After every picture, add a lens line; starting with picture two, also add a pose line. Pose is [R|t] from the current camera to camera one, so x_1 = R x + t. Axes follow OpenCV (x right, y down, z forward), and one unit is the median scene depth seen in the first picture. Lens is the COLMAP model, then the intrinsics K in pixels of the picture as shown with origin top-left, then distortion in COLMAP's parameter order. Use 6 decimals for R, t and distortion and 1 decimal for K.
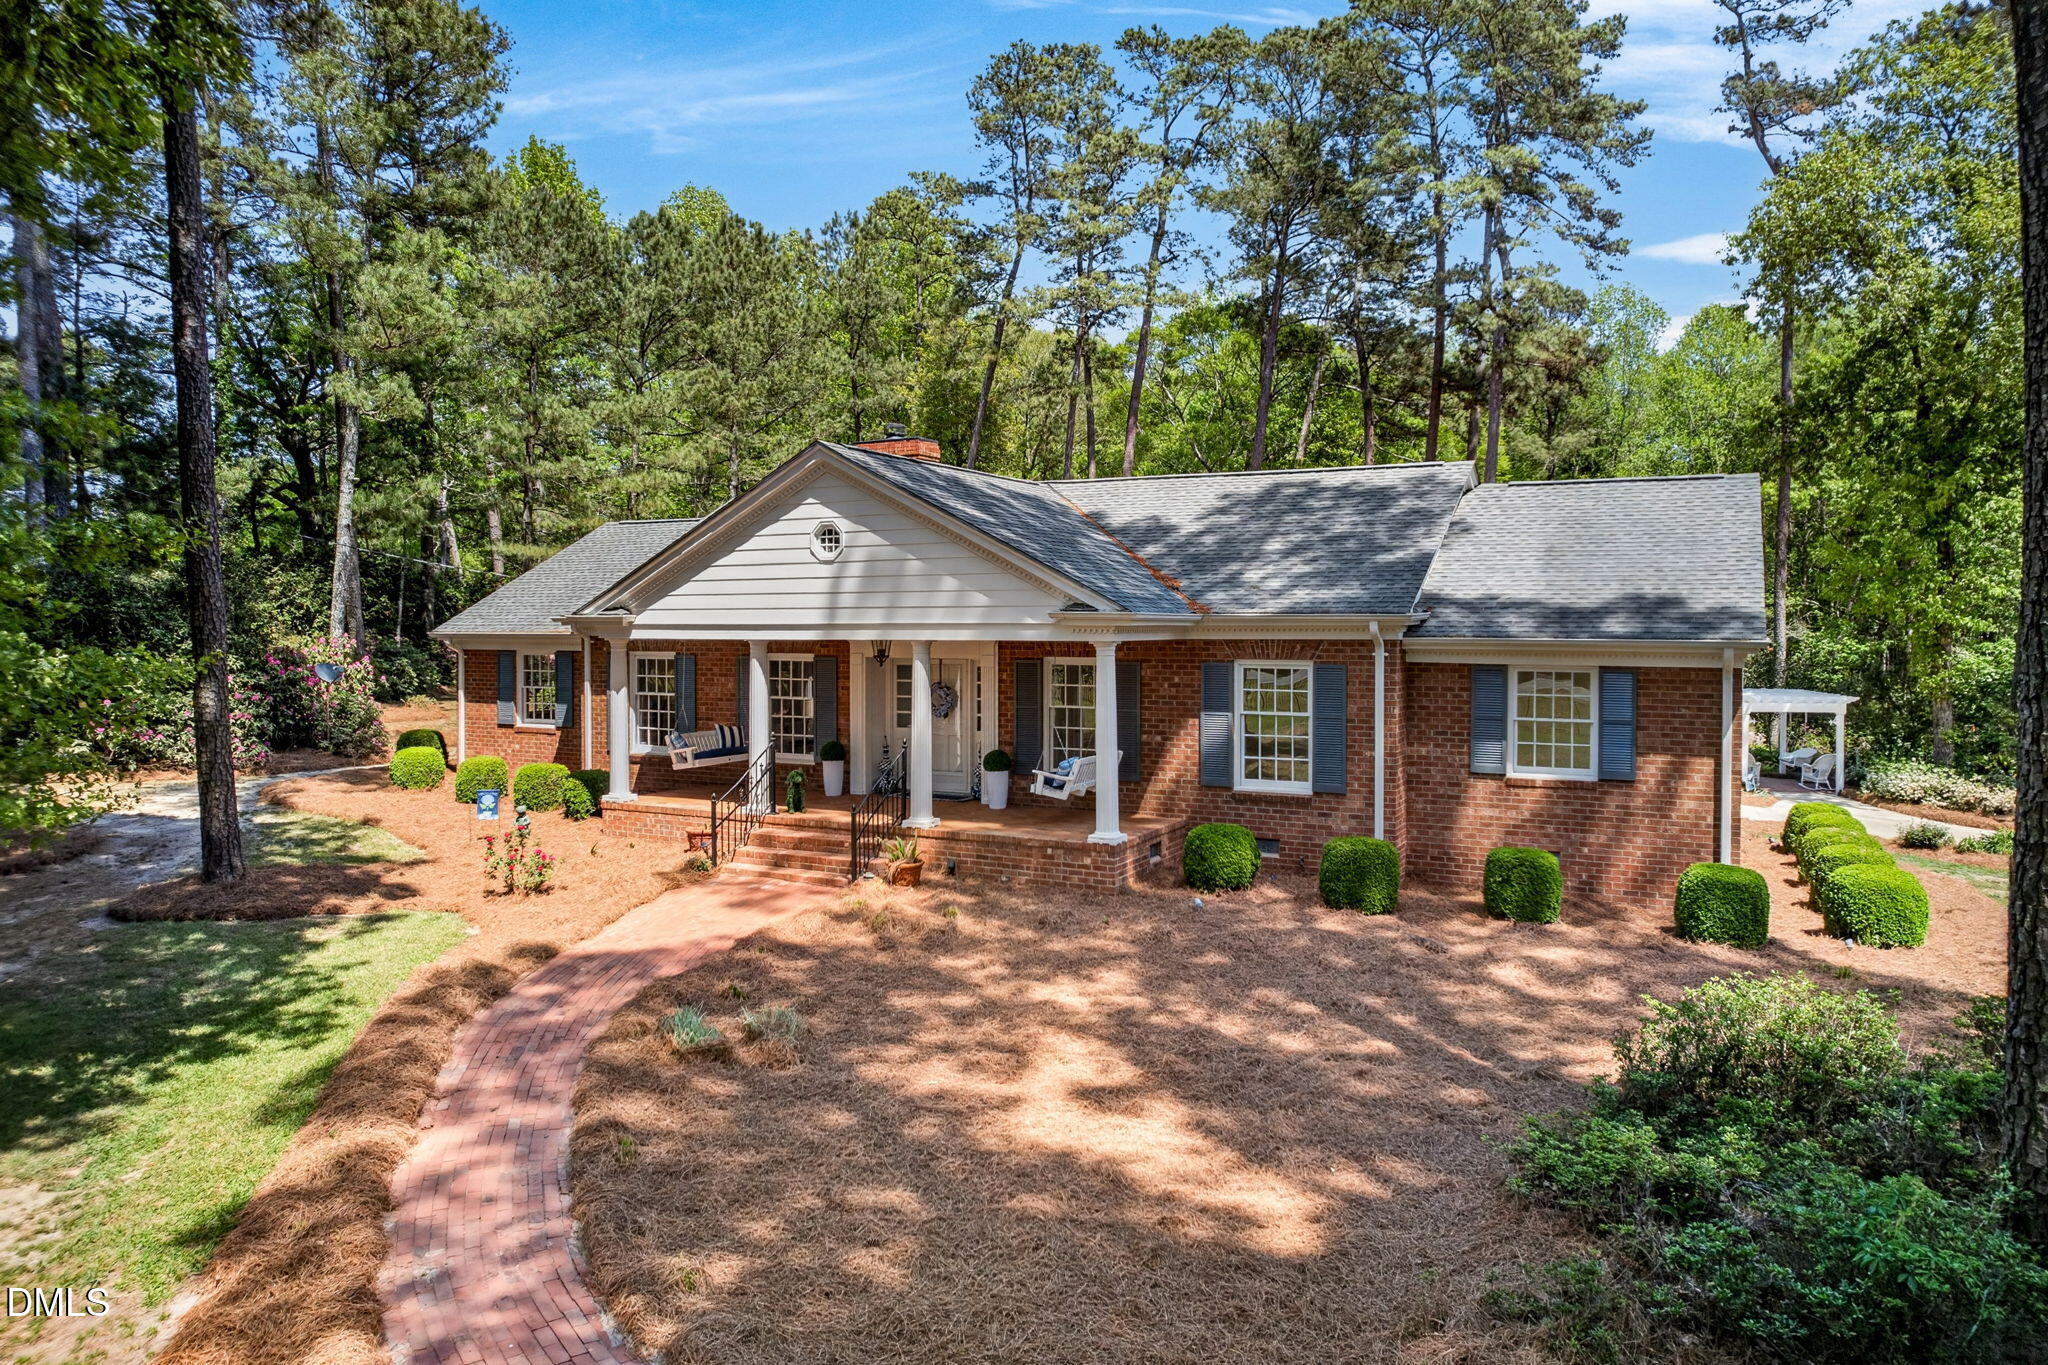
lens RADIAL K [[1331.7, 0, 1035.6], [0, 1331.7, 723.2], [0, 0, 1]] dist [-0.068944, 0.037433]
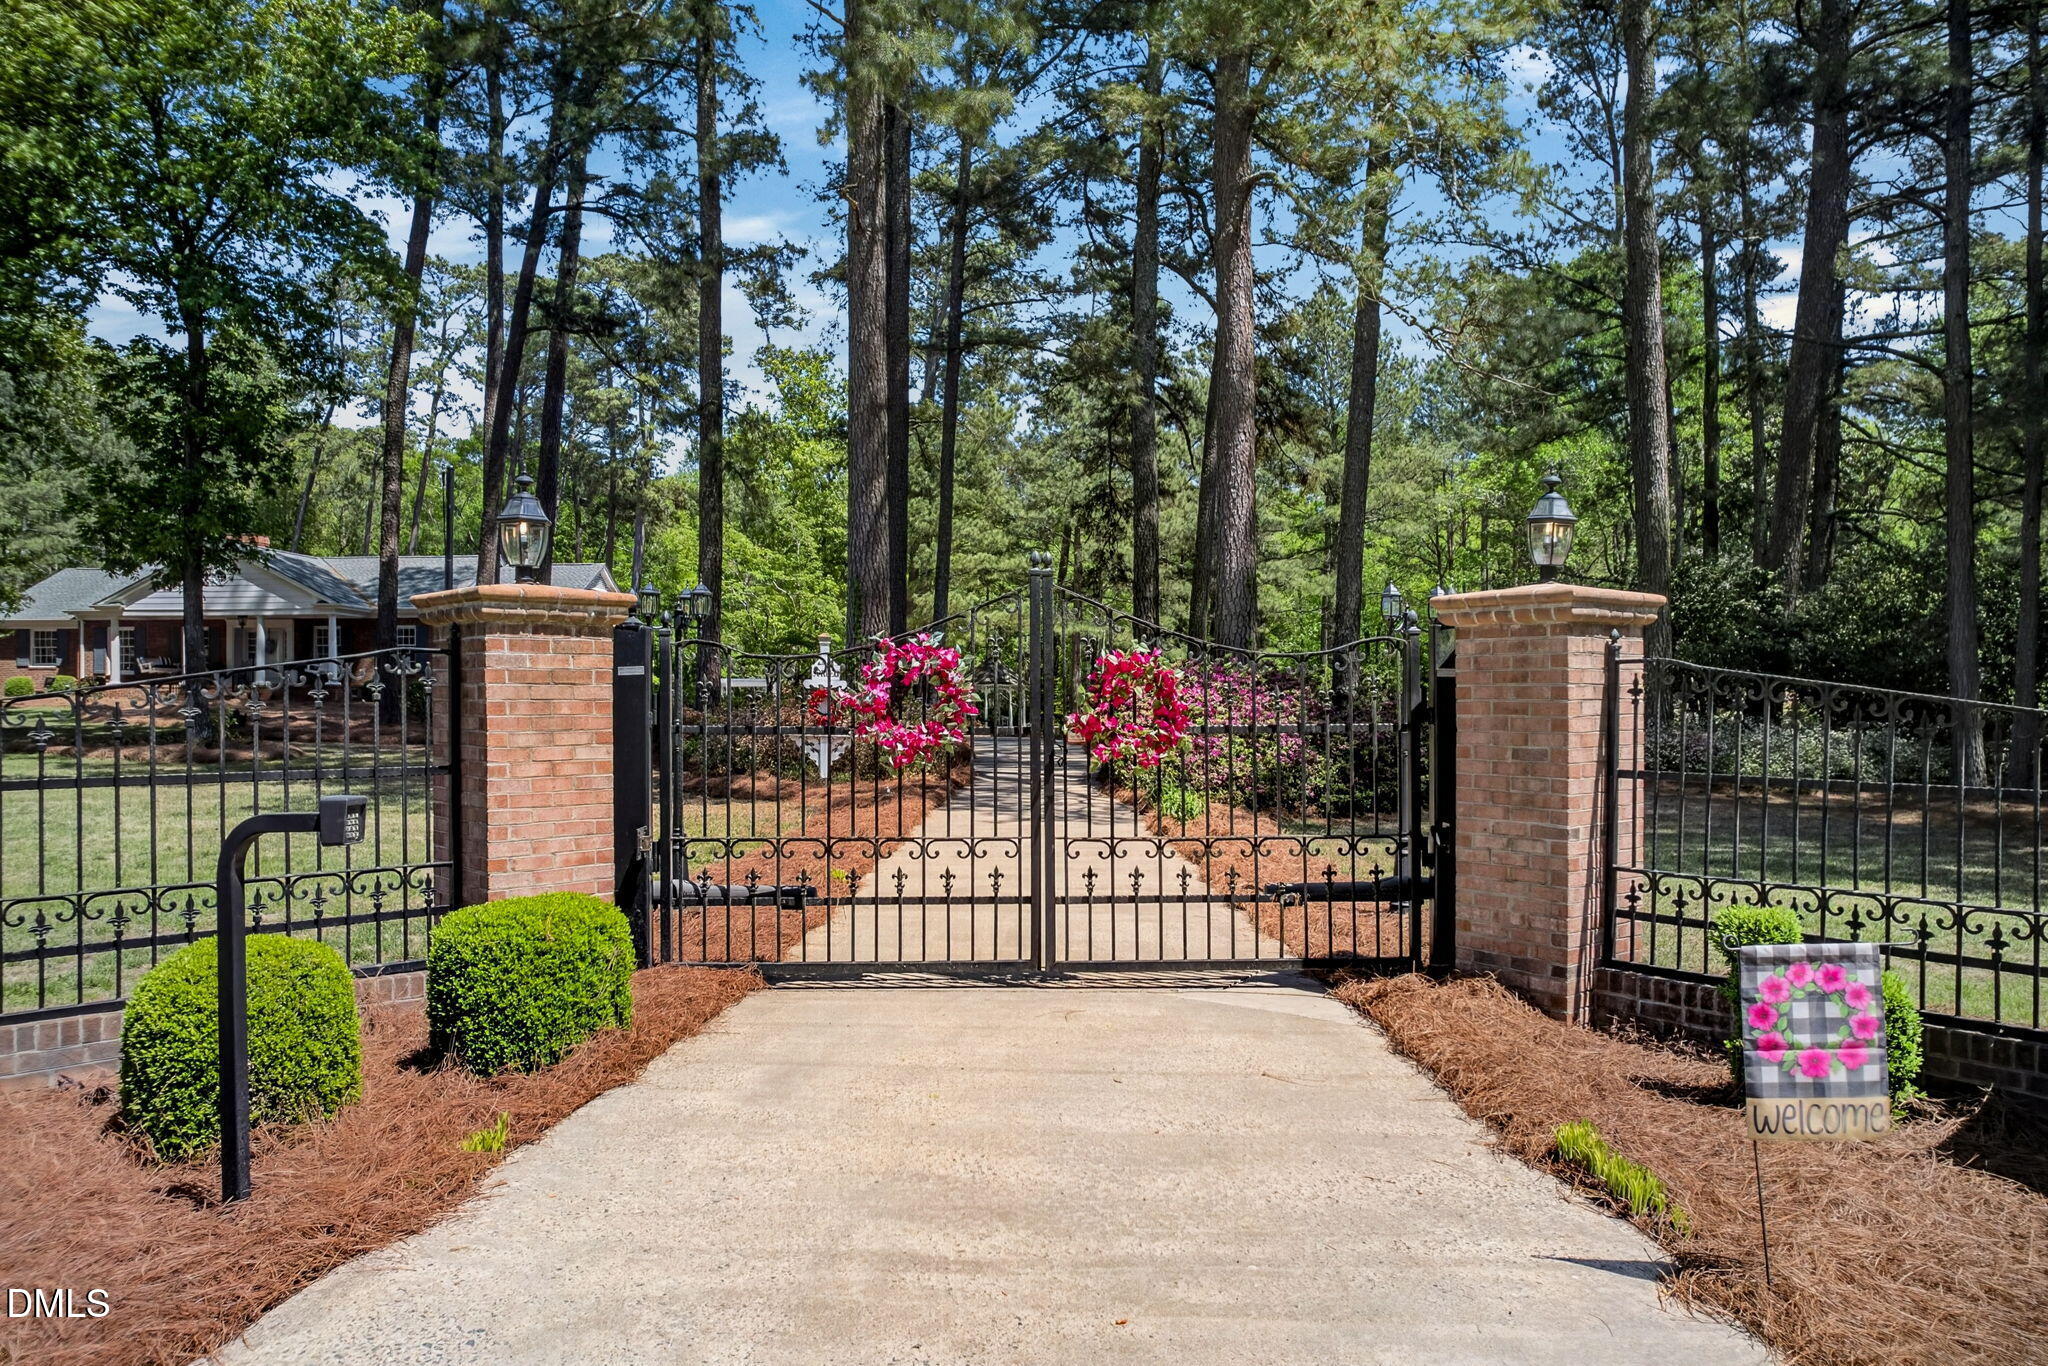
lens RADIAL K [[1331.7, 0, 1035.6], [0, 1331.7, 723.7], [0, 0, 1]] dist [-0.068944, 0.037433]
pose [[0.899686, -0.008878, 0.436447, 0.058323], [0.033982, 0.998184, -0.049744, 0.115323], [-0.435213, 0.059585, 0.898354, -0.692960]]
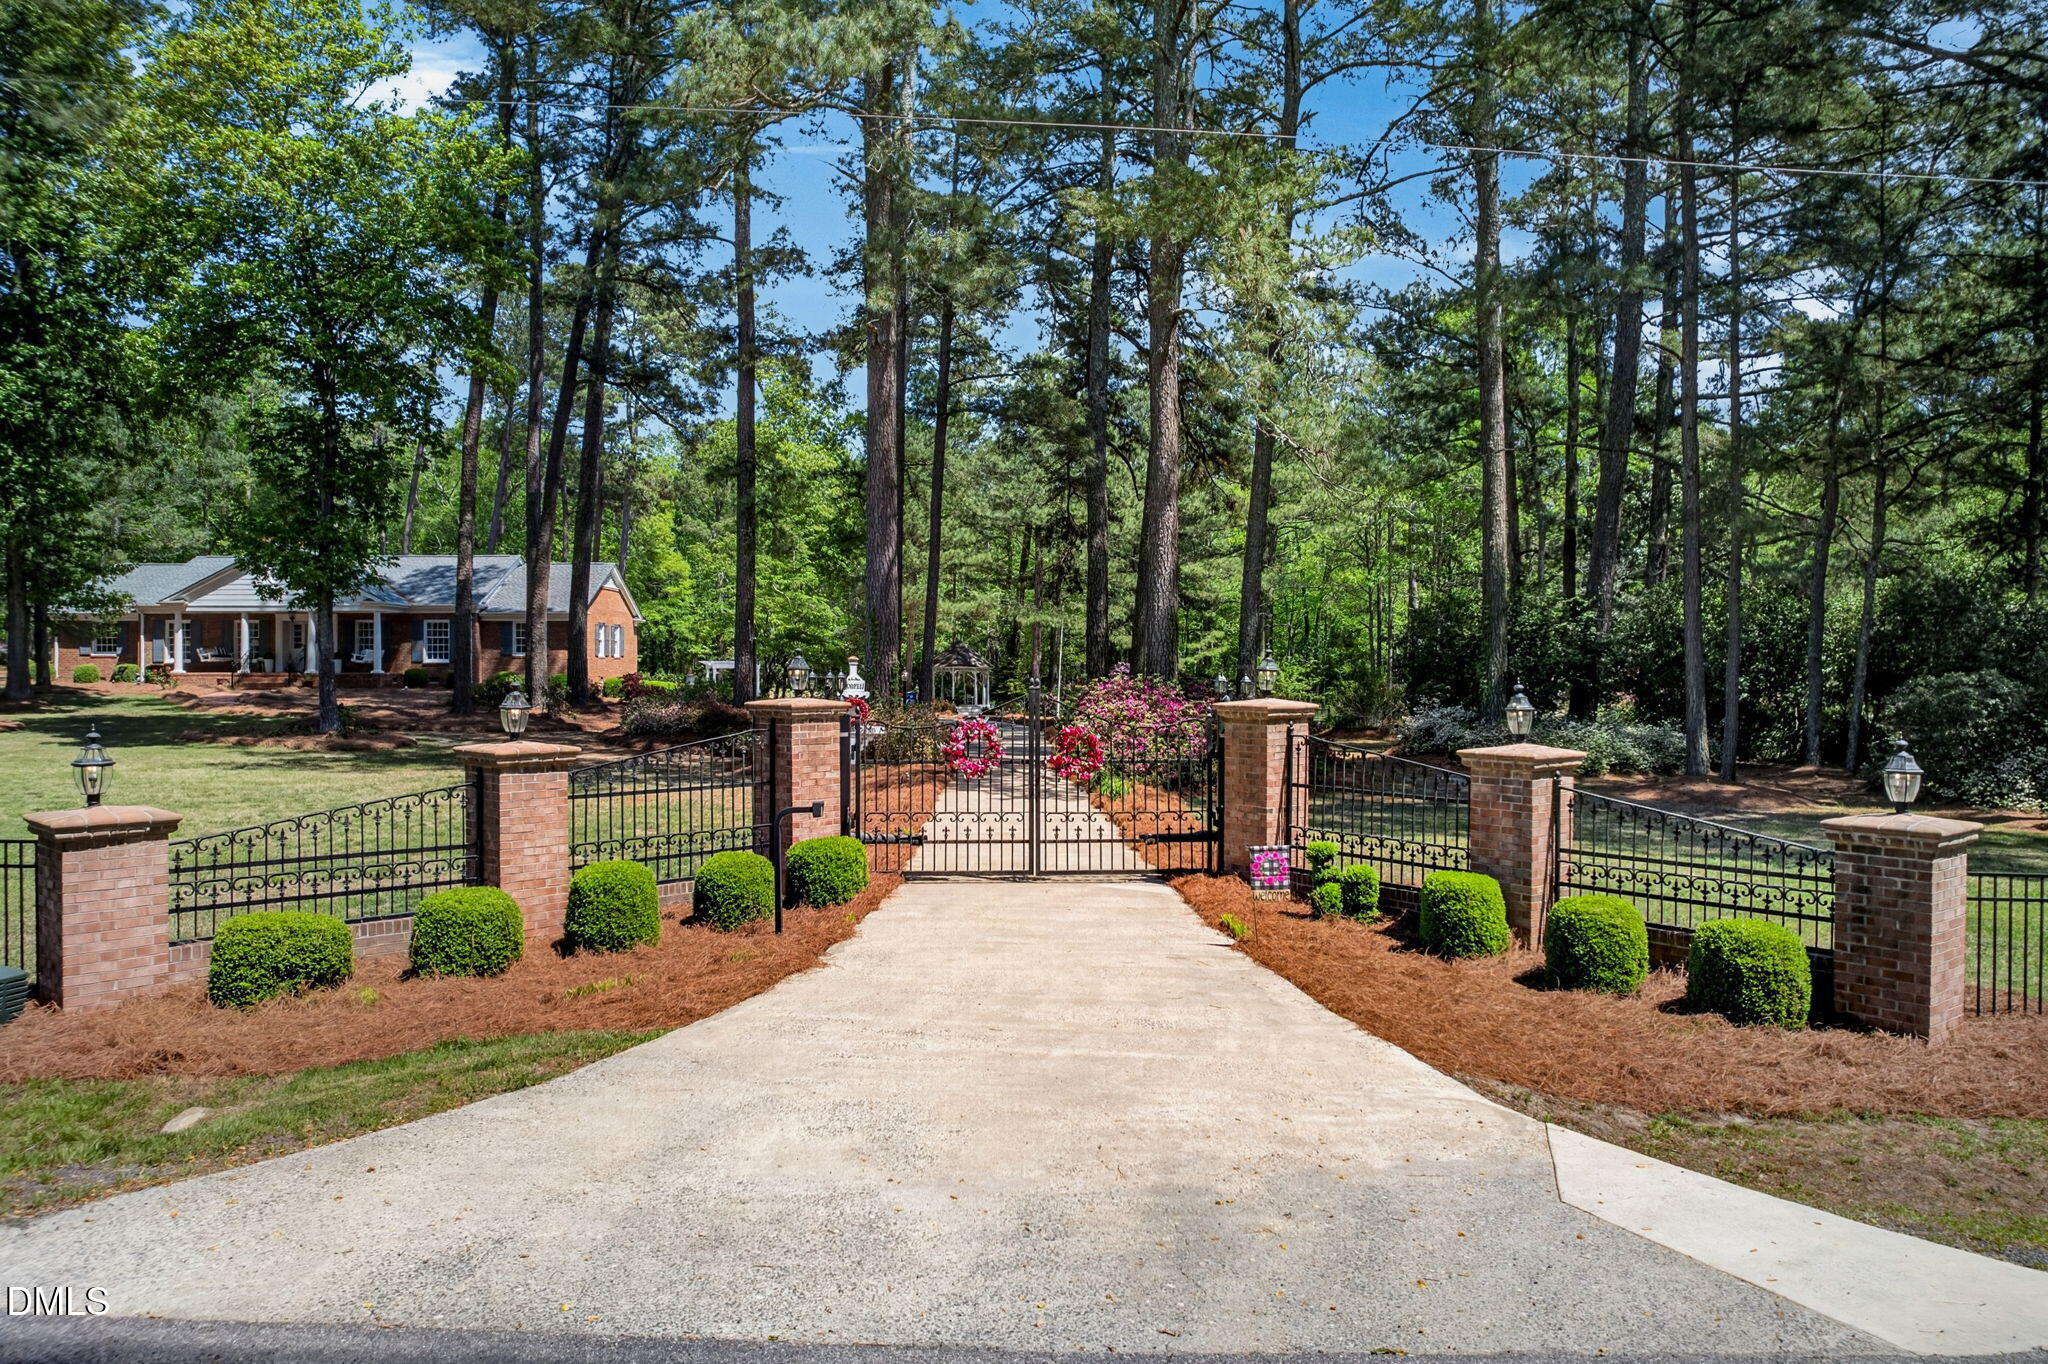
lens RADIAL K [[1331.7, 0, 1035.6], [0, 1331.7, 722.7], [0, 0, 1]] dist [-0.068944, 0.037433]
pose [[0.885516, -0.017055, 0.464296, -0.004390], [0.033264, 0.999089, -0.026743, 0.109538], [-0.463416, 0.039126, 0.885276, -0.807132]]
